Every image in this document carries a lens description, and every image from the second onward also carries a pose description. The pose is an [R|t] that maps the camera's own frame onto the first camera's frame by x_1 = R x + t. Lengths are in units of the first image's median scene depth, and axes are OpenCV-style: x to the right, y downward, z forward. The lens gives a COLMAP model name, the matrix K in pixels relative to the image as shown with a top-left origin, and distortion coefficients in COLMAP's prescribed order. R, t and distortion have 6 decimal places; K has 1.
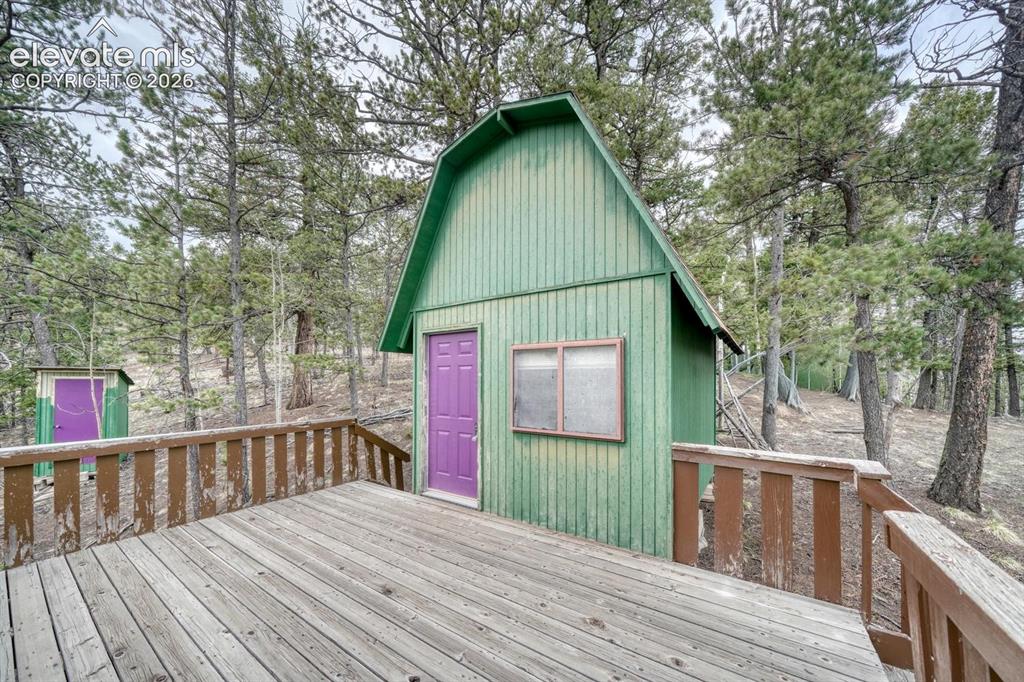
lens RADIAL K [[363.2, 0, 509.6], [0, 363.2, 380.3], [0, 0, 1]] dist [-0.000011, -0.000026]
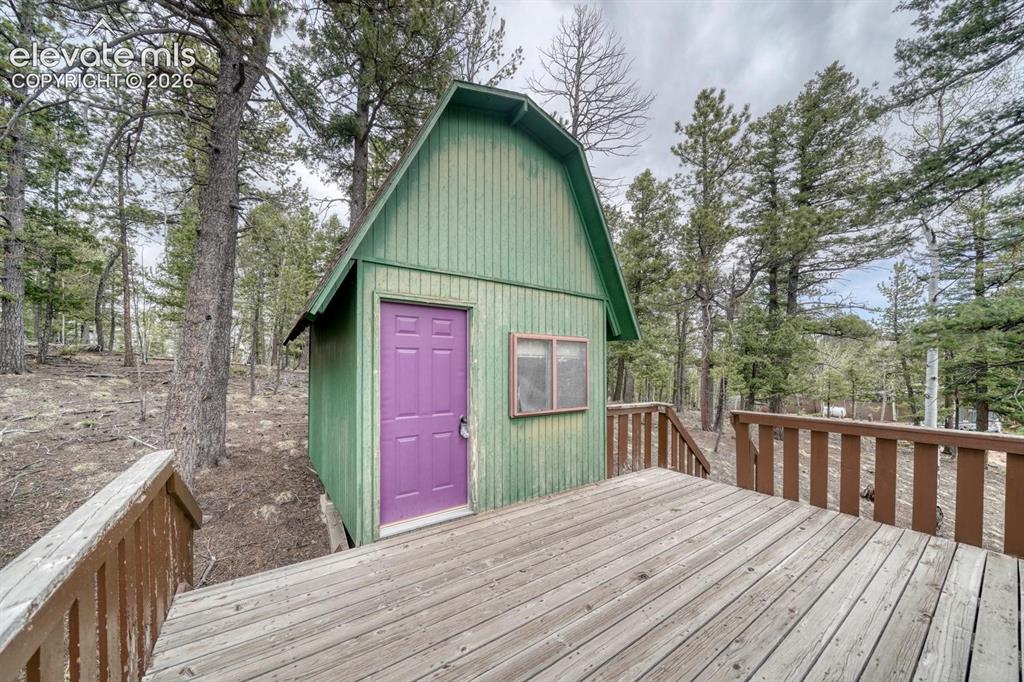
lens RADIAL K [[352.9, 0, 509.4], [0, 352.9, 365.8], [0, 0, 1]] dist [-0.000803, 0.000000]
pose [[0.358560, 0.000123, 0.933507, -0.928591], [-0.001665, 0.999998, 0.000508, -0.005545], [-0.933505, -0.001736, 0.358560, 0.665110]]
